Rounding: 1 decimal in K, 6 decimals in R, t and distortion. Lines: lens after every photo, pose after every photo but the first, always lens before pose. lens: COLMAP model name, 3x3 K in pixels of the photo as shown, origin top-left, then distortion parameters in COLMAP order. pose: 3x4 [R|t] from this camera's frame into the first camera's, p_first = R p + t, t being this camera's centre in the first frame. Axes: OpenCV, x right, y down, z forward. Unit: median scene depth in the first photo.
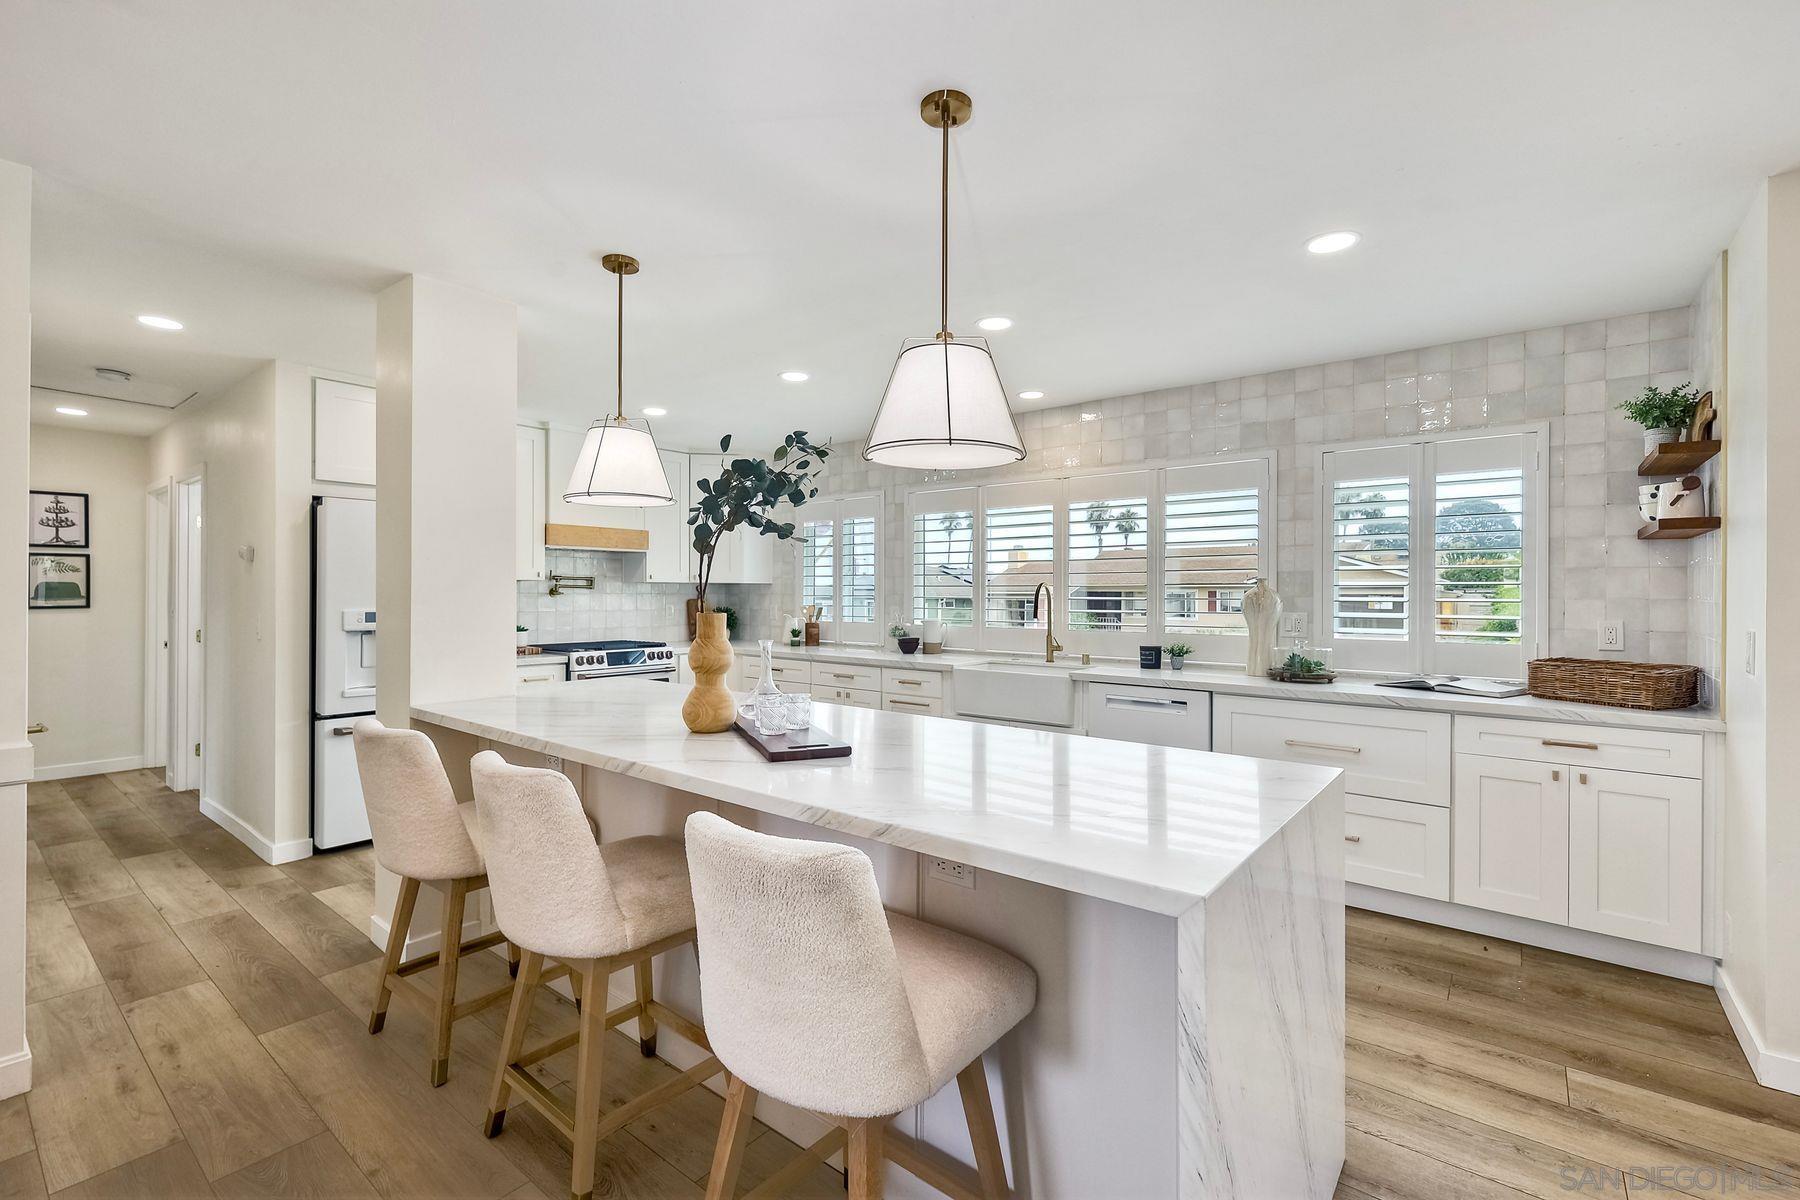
lens RADIAL K [[789.2, 0, 908.2], [0, 789.2, 601.8], [0, 0, 1]] dist [0.000227, -0.000168]
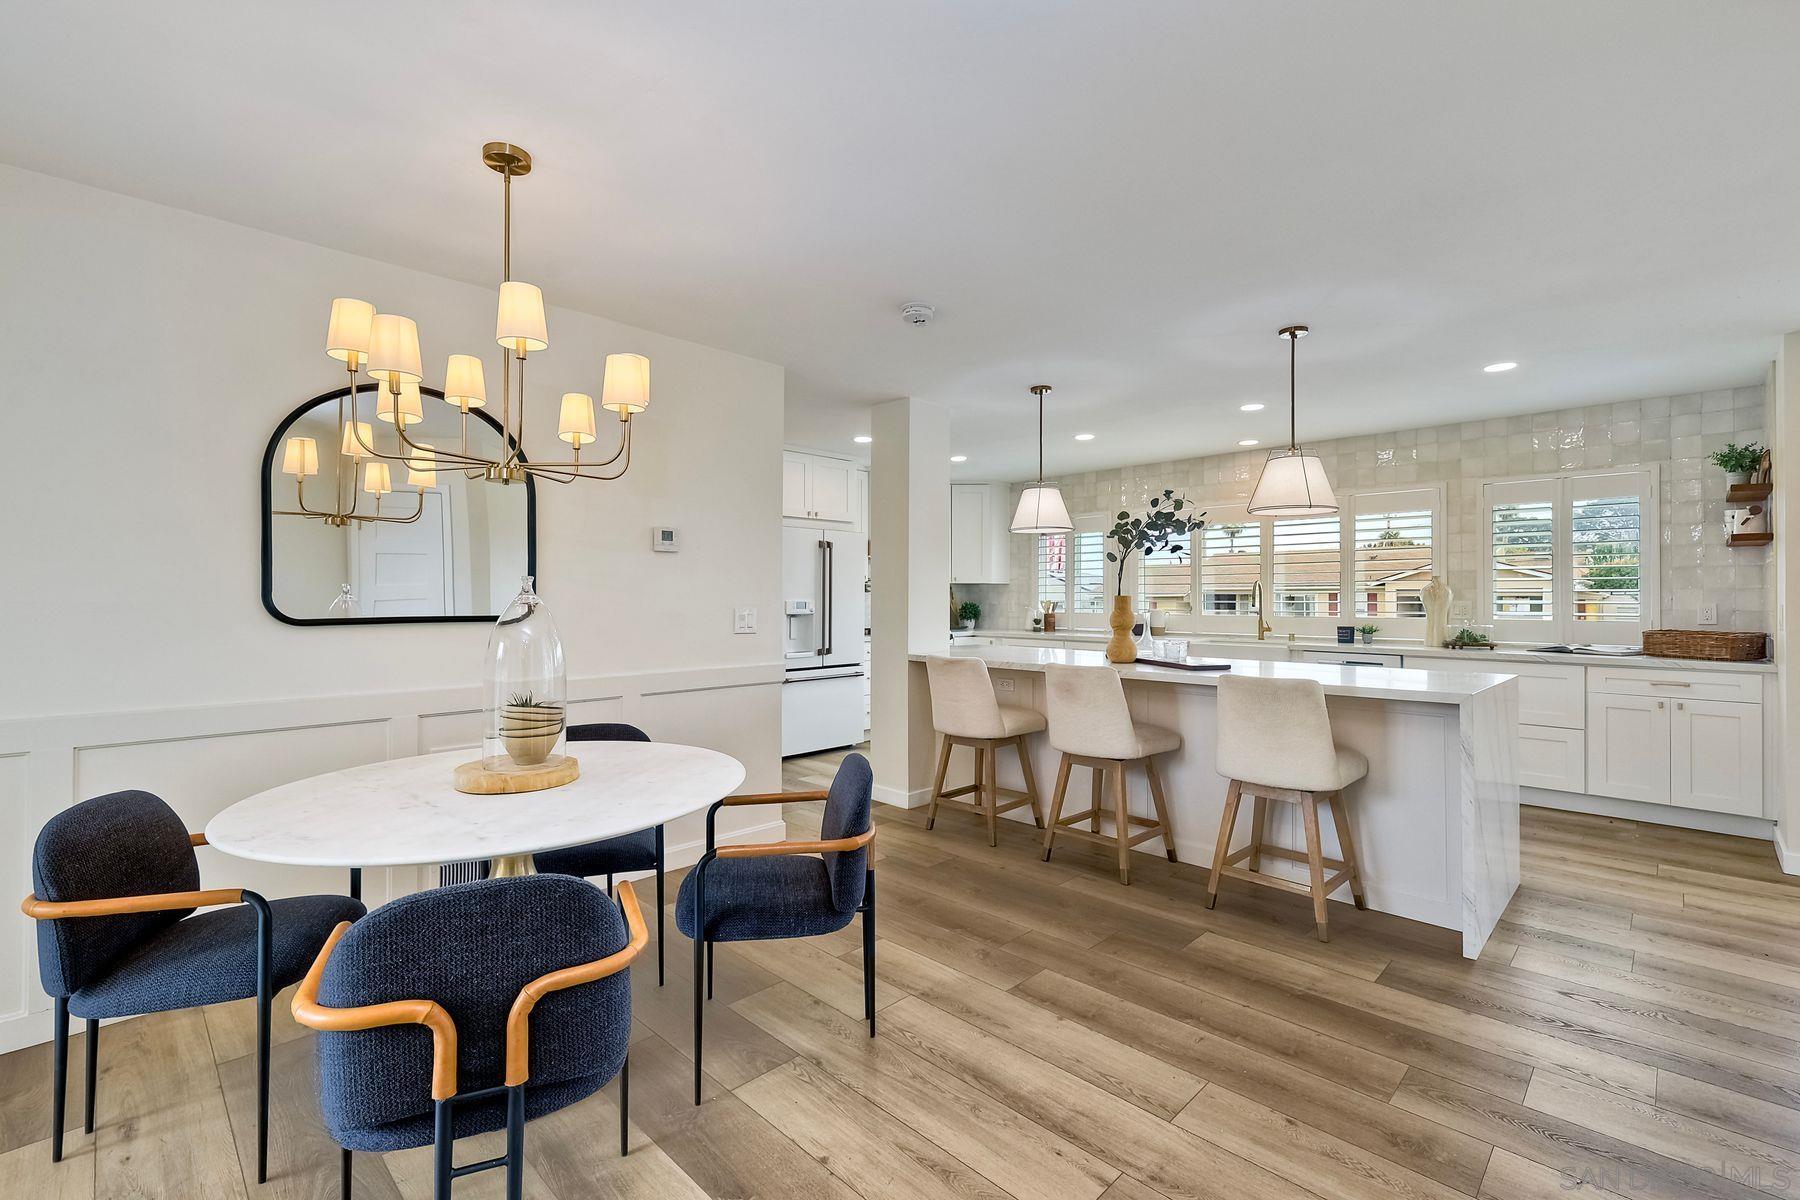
lens RADIAL K [[801.7, 0, 900.0], [0, 801.7, 600.0], [0, 0, 1]] dist [0.000254, 0.000178]
pose [[0.993458, -0.002003, -0.114180, -0.351716], [0.000975, 0.999958, -0.009059, 0.025997], [0.114193, 0.008888, 0.993419, -0.542418]]
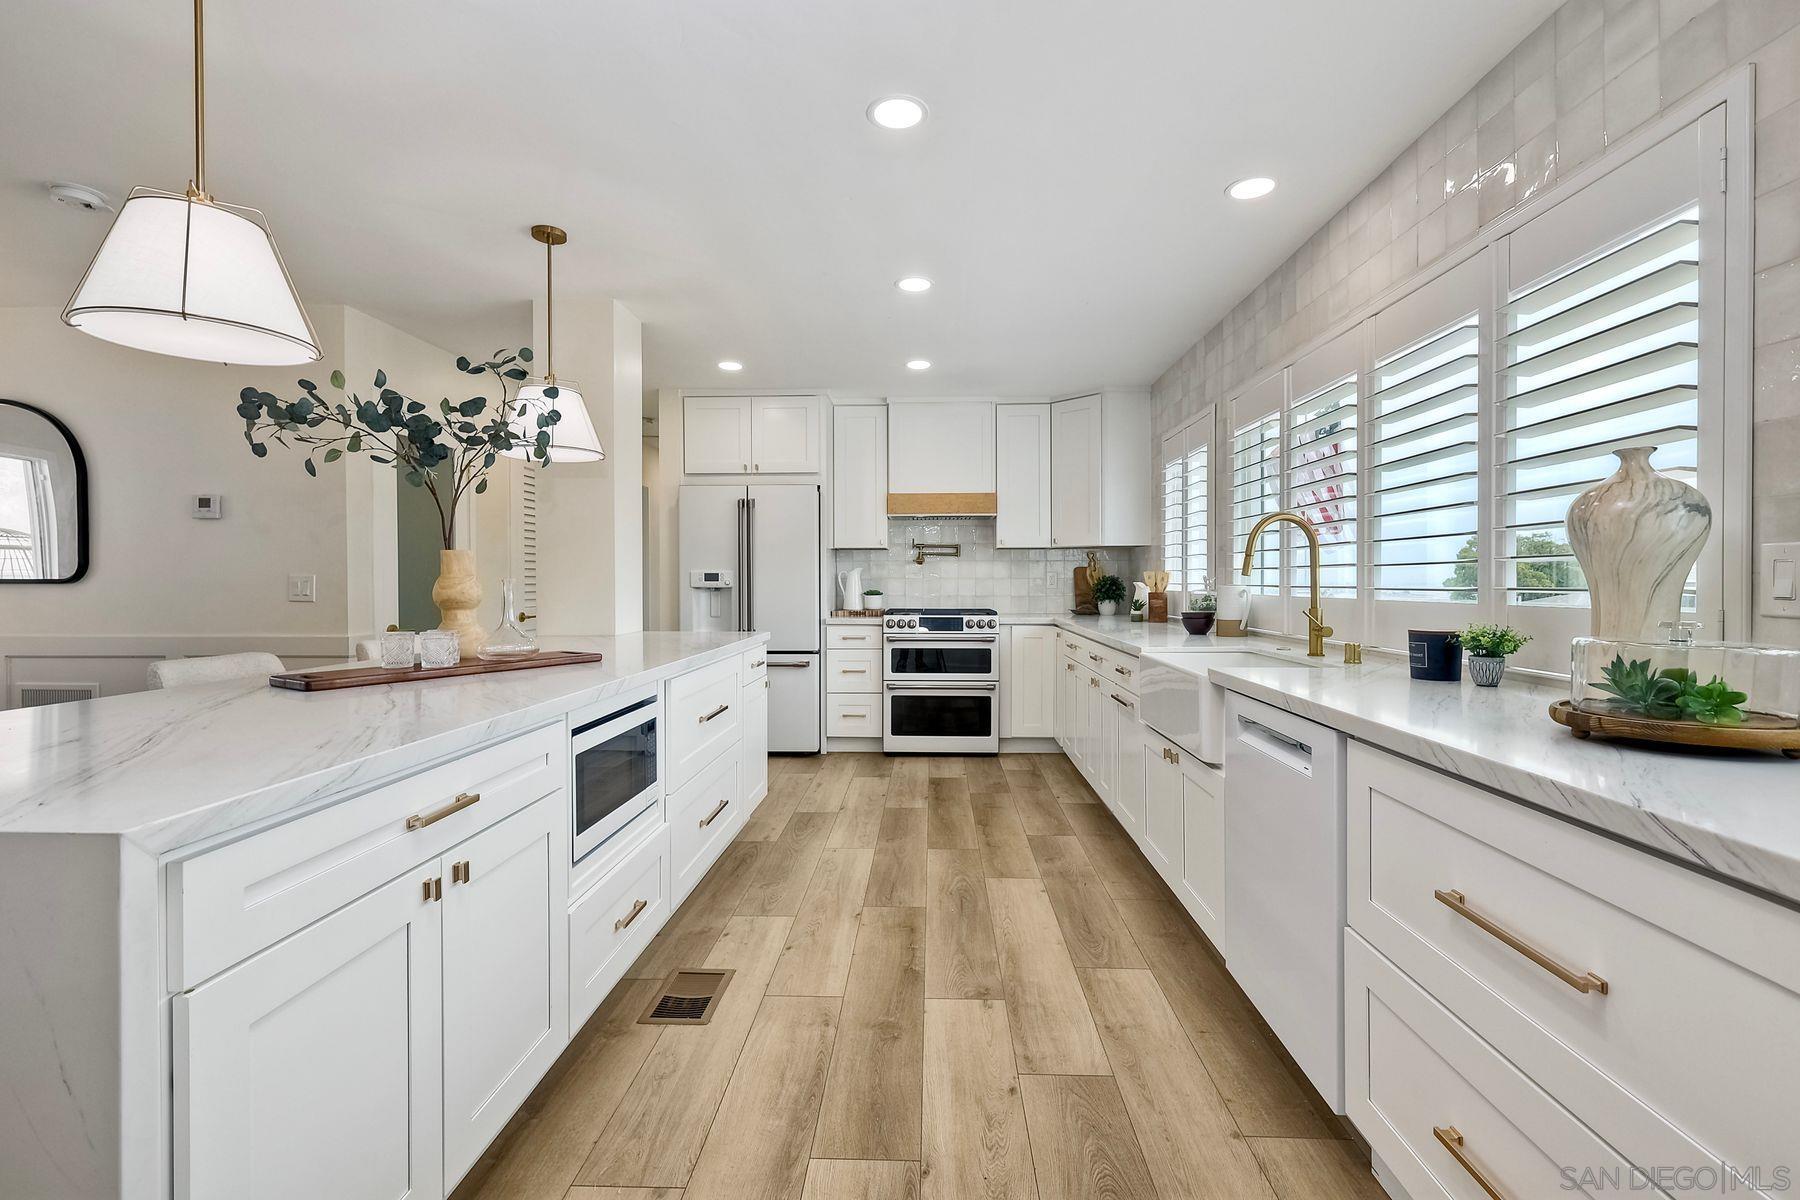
lens RADIAL K [[789.2, 0, 908.2], [0, 789.2, 601.8], [0, 0, 1]] dist [0.000227, -0.000168]
pose [[0.594285, 0.017616, -0.804062, 0.584959], [-0.005843, 0.999828, 0.017587, 0.038181], [0.804234, -0.005753, 0.594285, 0.559061]]
